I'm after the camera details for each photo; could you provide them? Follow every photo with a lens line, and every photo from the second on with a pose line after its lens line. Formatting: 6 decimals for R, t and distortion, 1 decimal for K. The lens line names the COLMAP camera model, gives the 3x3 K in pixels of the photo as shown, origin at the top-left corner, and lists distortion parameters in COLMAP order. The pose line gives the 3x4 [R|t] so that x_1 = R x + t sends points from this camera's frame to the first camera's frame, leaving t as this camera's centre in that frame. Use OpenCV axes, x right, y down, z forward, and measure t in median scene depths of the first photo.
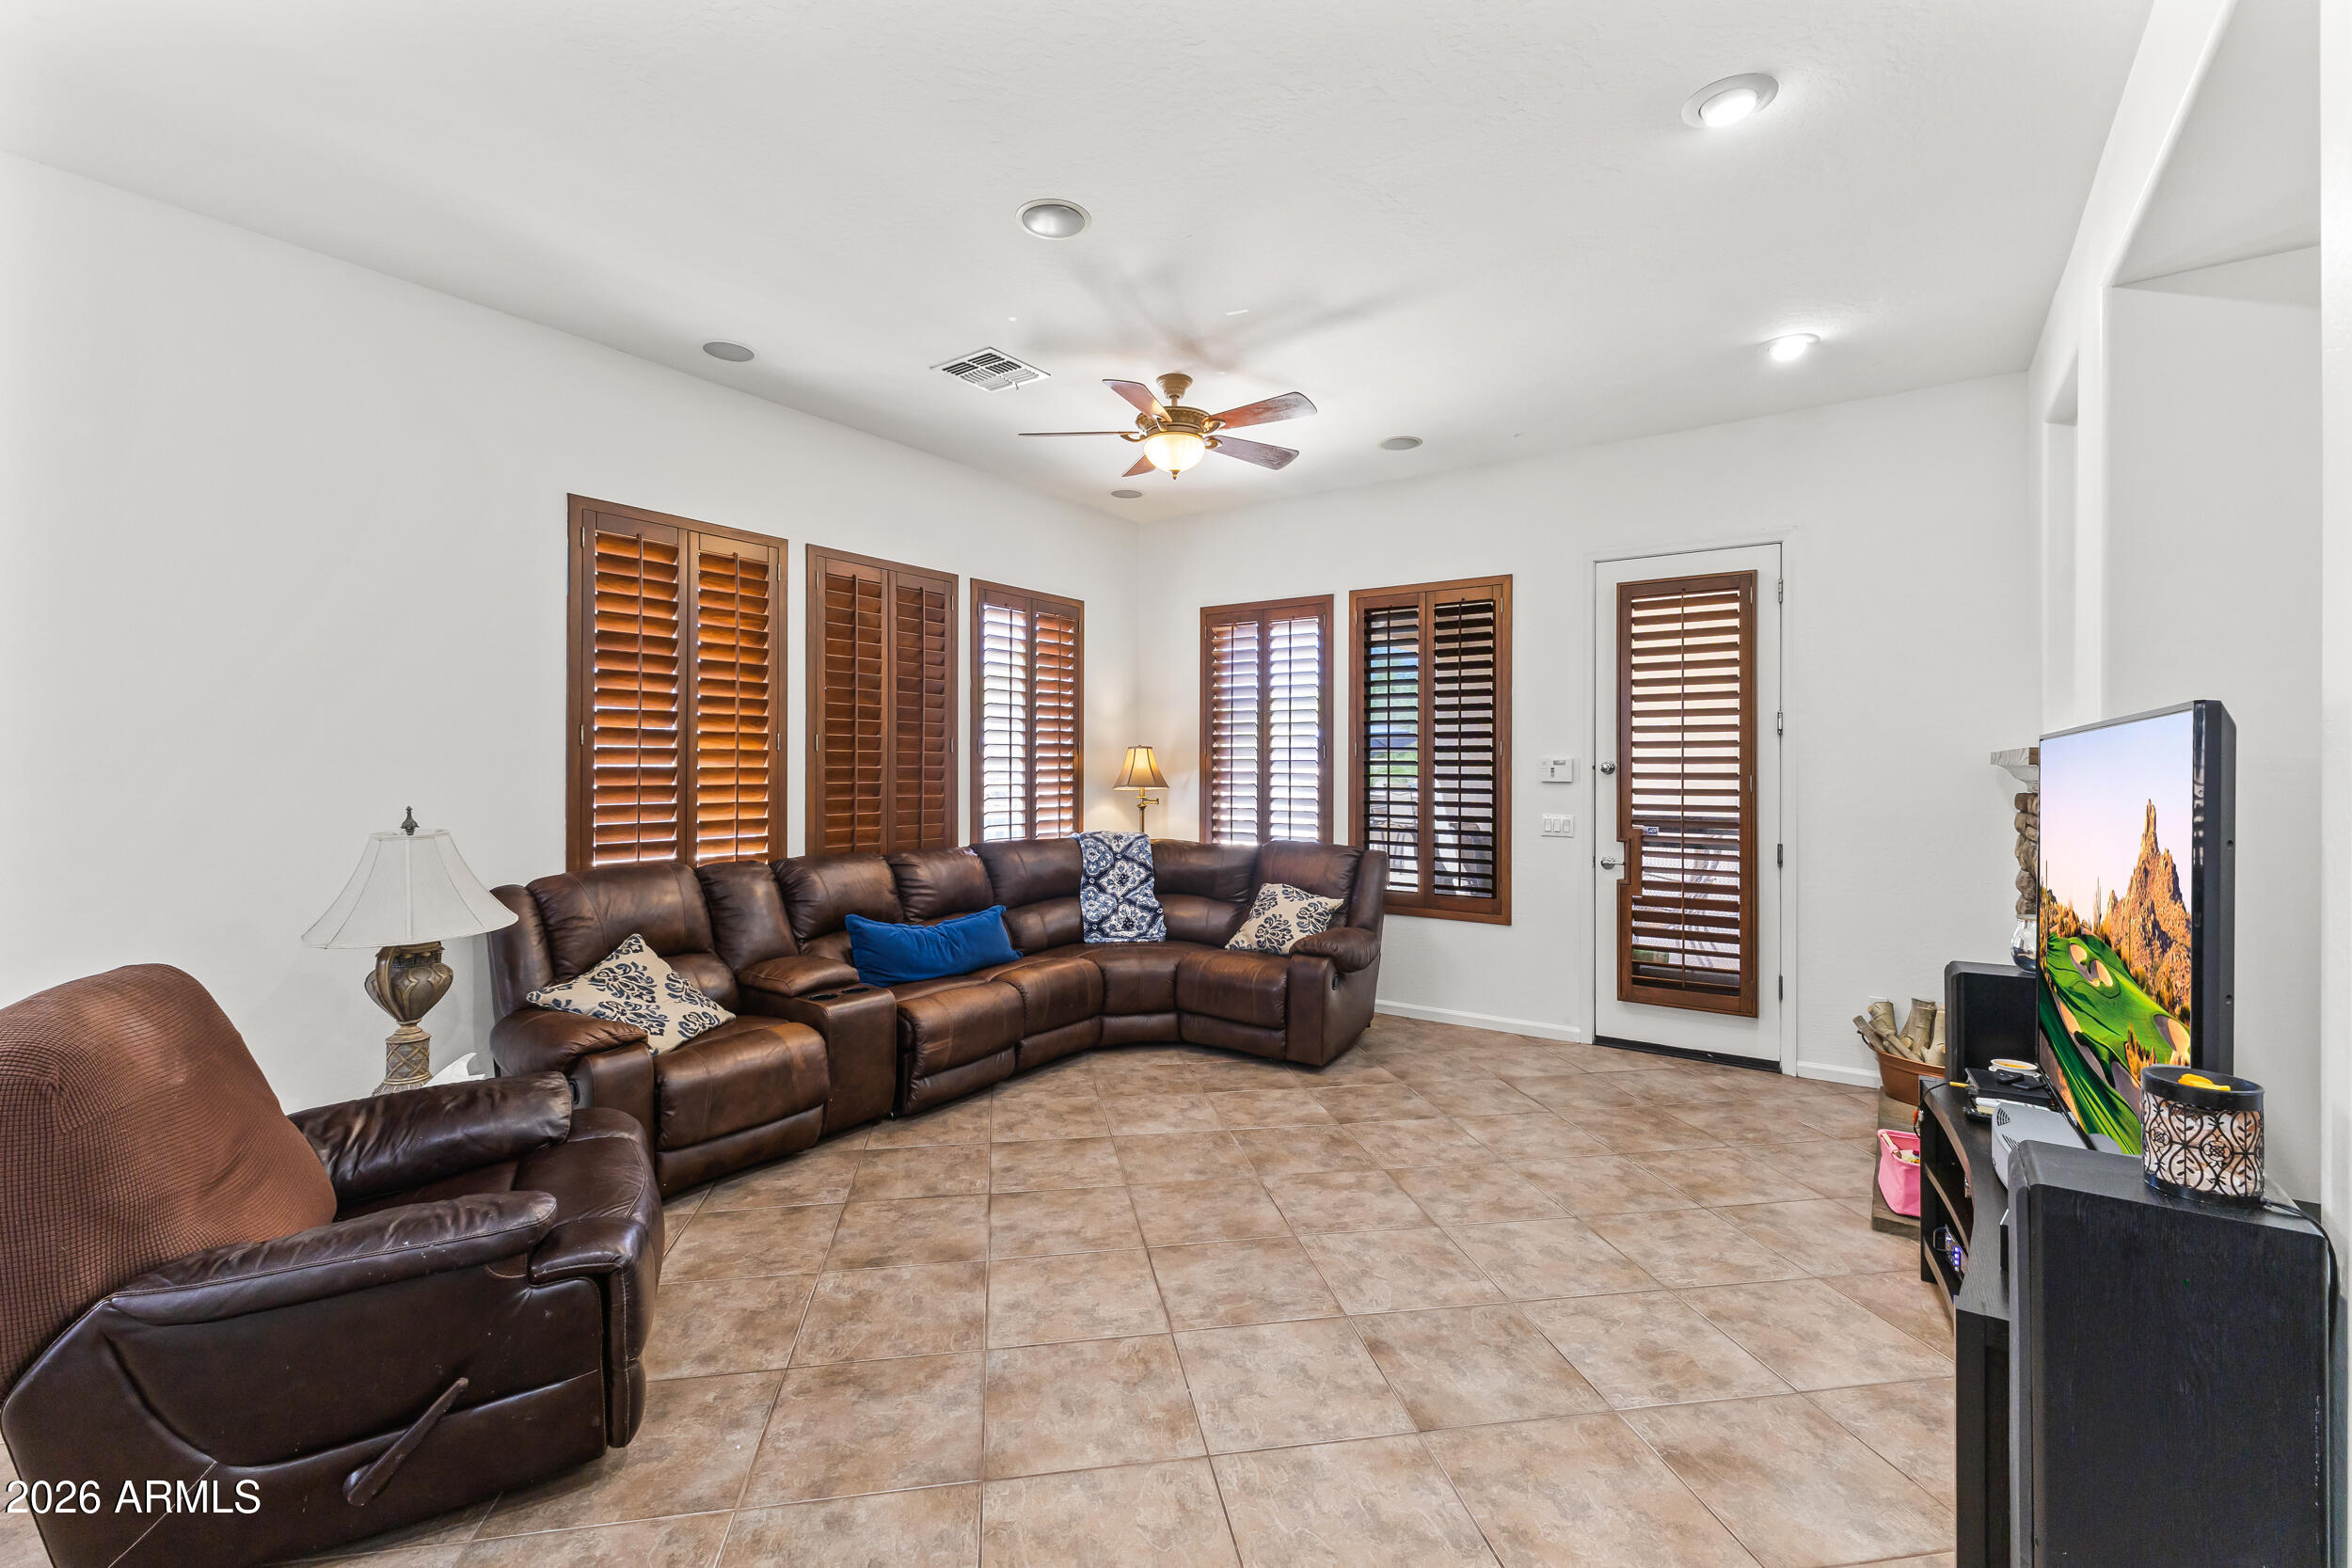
lens RADIAL K [[1012.5, 0, 1165.1], [0, 1012.5, 767.3], [0, 0, 1]] dist [0.007212, -0.002384]
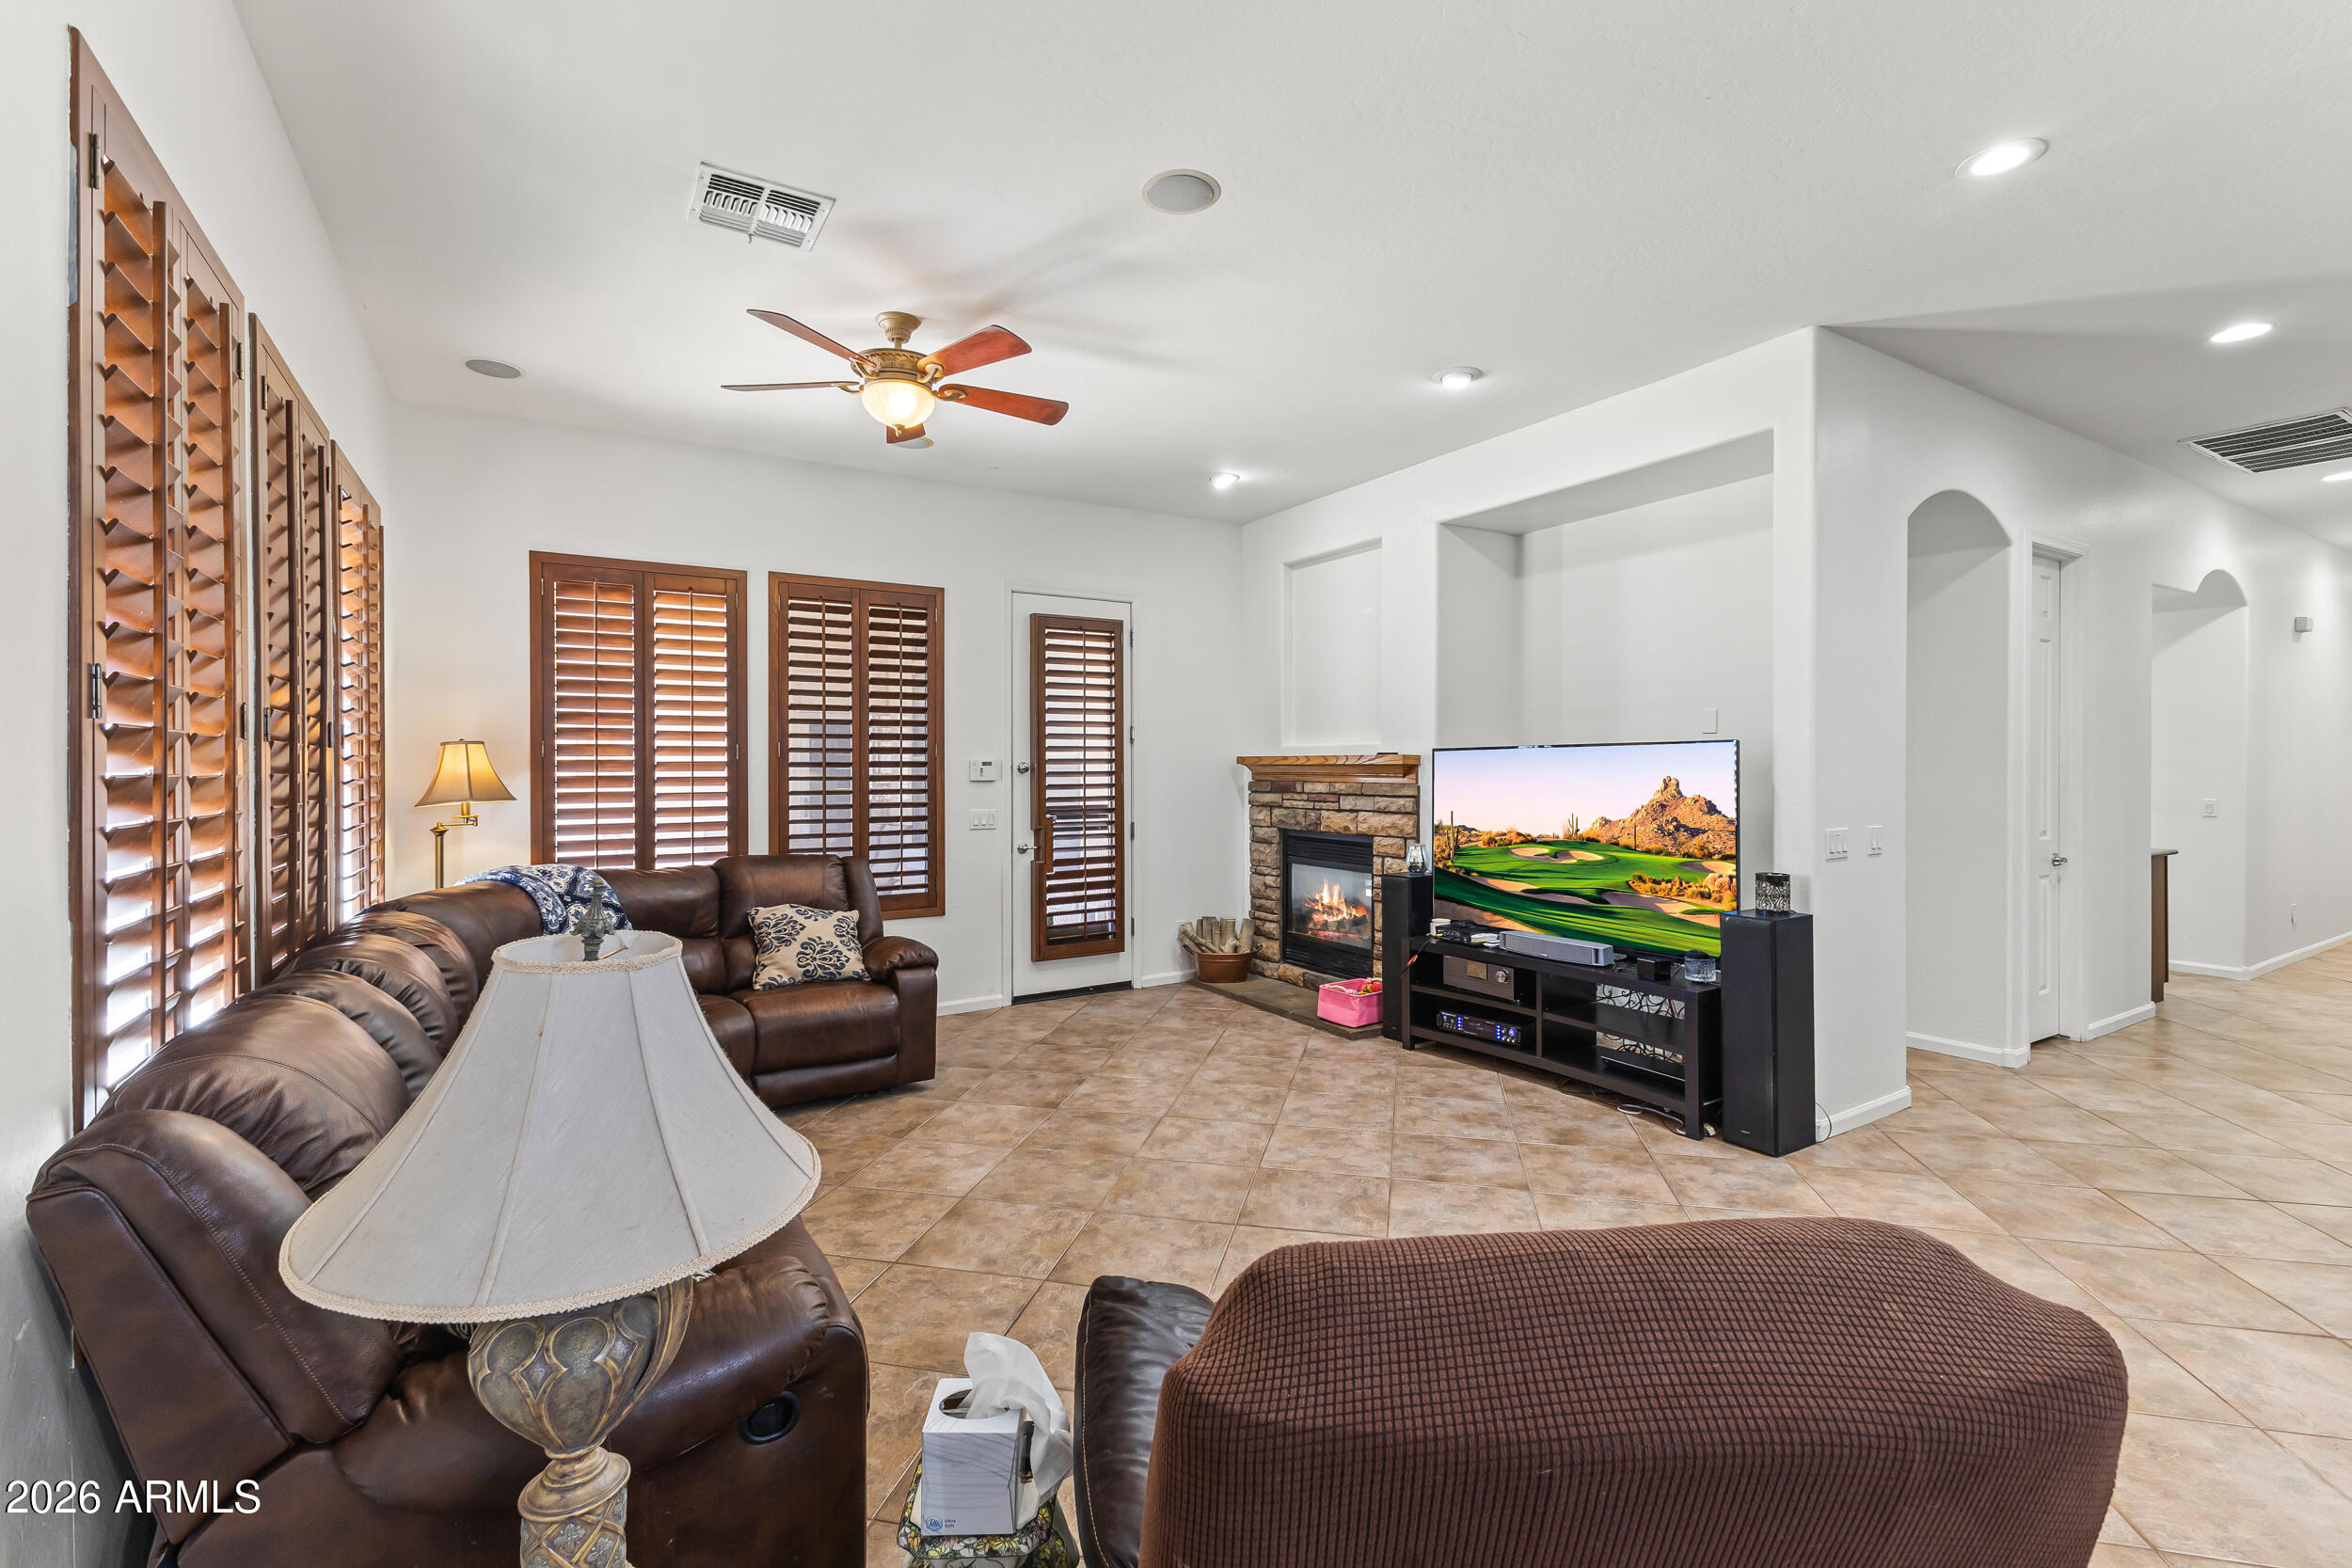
lens RADIAL K [[1012.5, 0, 1182.5], [0, 1012.5, 768.3], [0, 0, 1]] dist [0.007212, -0.002384]
pose [[0.391396, -0.006166, 0.920202, -0.743348], [0.008974, 0.999956, 0.002883, -0.000886], [-0.920178, 0.007130, 0.391434, 0.472241]]
